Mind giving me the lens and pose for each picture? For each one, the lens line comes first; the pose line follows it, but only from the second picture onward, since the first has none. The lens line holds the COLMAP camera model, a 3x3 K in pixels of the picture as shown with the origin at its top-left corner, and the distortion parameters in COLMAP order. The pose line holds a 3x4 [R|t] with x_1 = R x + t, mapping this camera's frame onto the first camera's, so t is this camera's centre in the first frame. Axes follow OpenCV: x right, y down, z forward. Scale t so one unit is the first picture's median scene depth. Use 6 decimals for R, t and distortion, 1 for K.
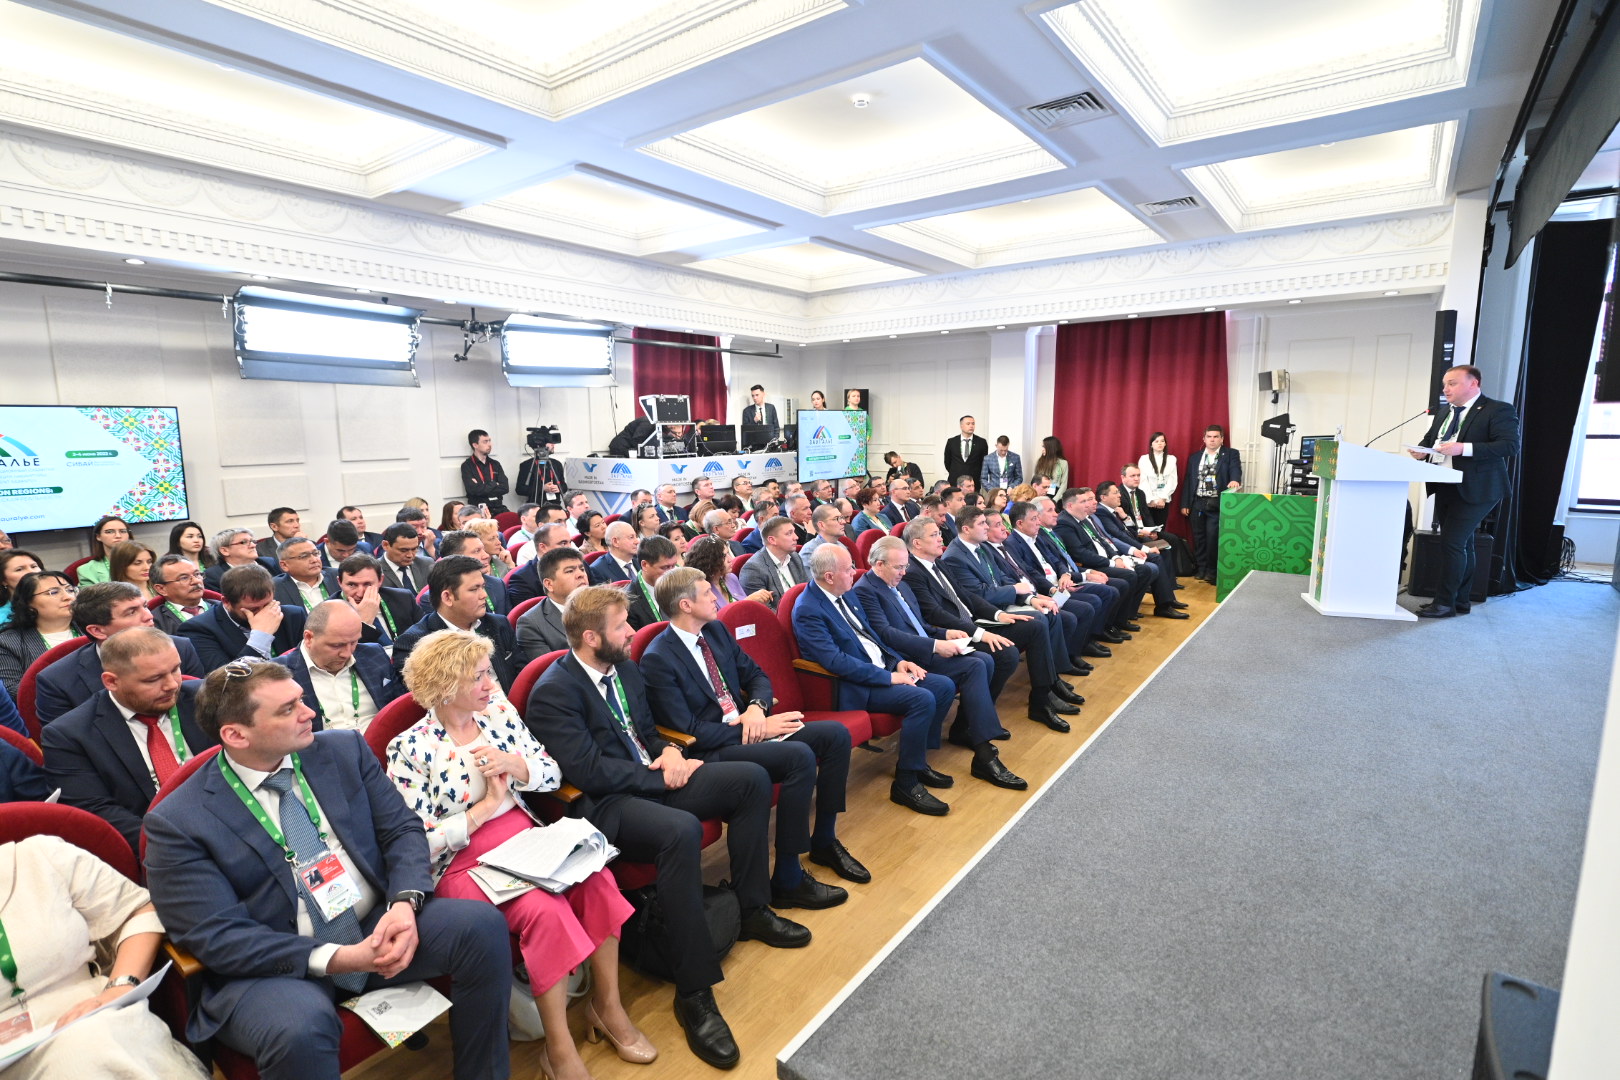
lens RADIAL K [[783.7, 0, 801.7], [0, 783.7, 531.6], [0, 0, 1]] dist [-0.019090, -0.000190]
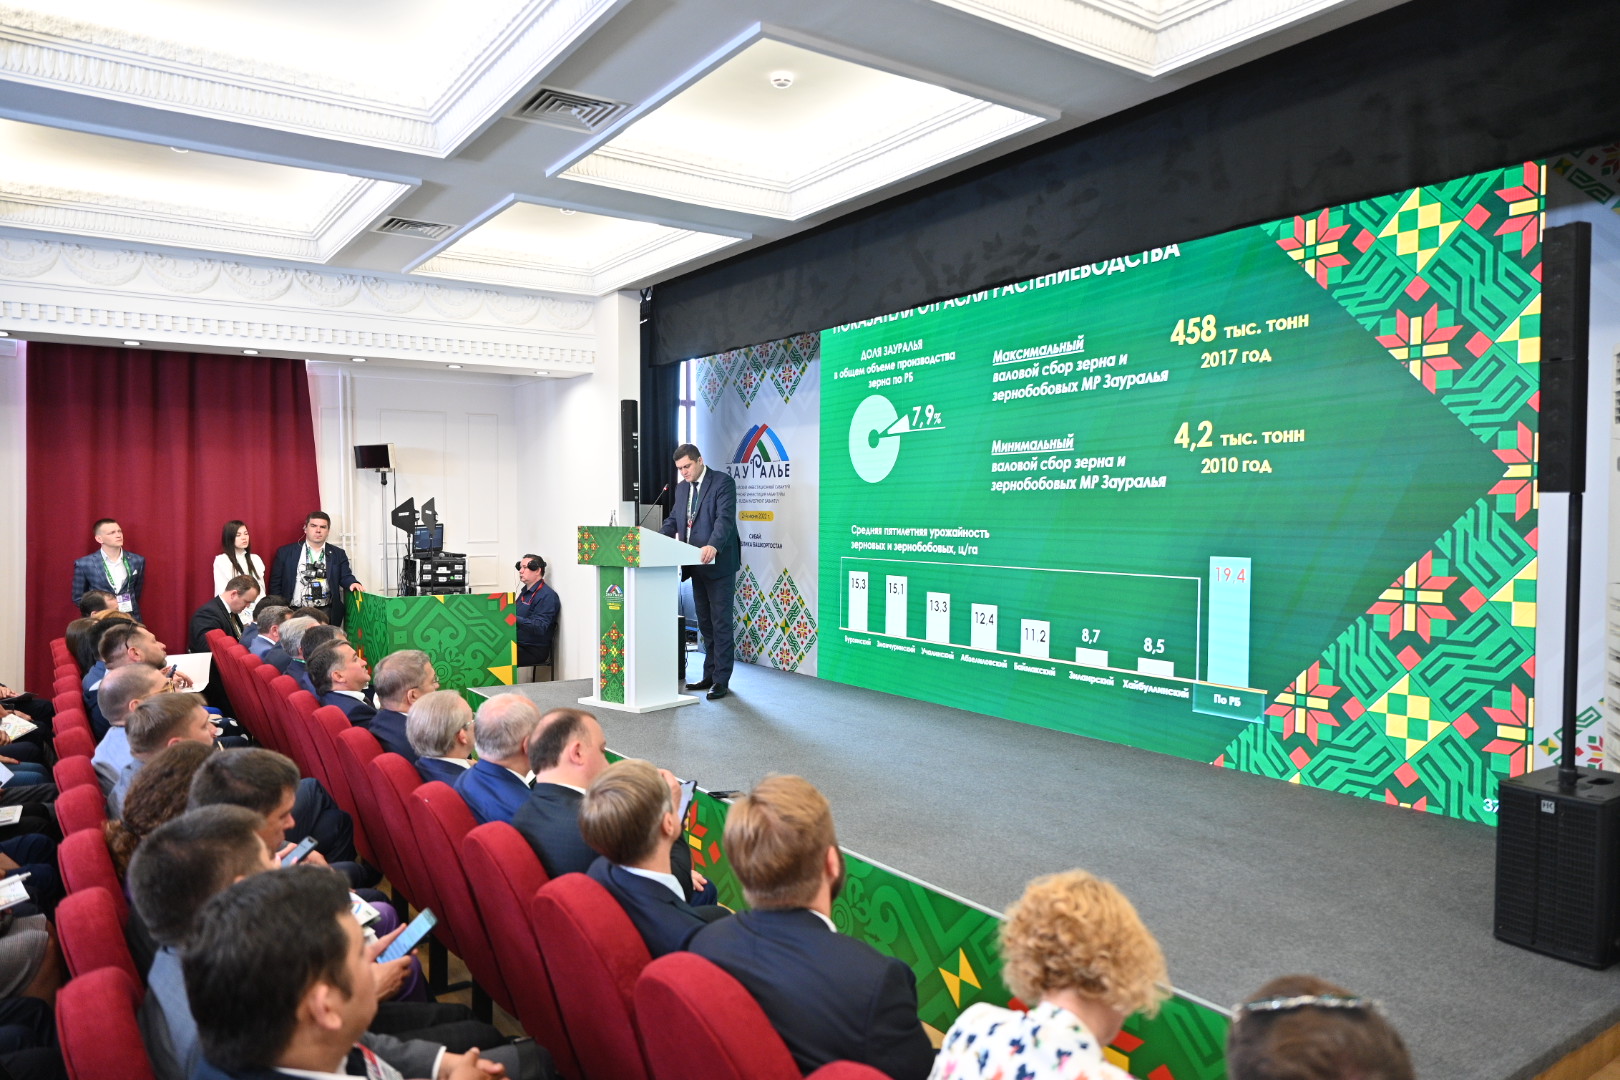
lens RADIAL K [[1085.9, 0, 809.2], [0, 1085.9, 549.9], [0, 0, 1]] dist [-0.000408, -0.001859]
pose [[0.305953, -0.026494, 0.951678, -0.719930], [0.124847, 0.992097, -0.012517, -0.065065], [-0.943825, 0.122644, 0.306843, 0.555018]]
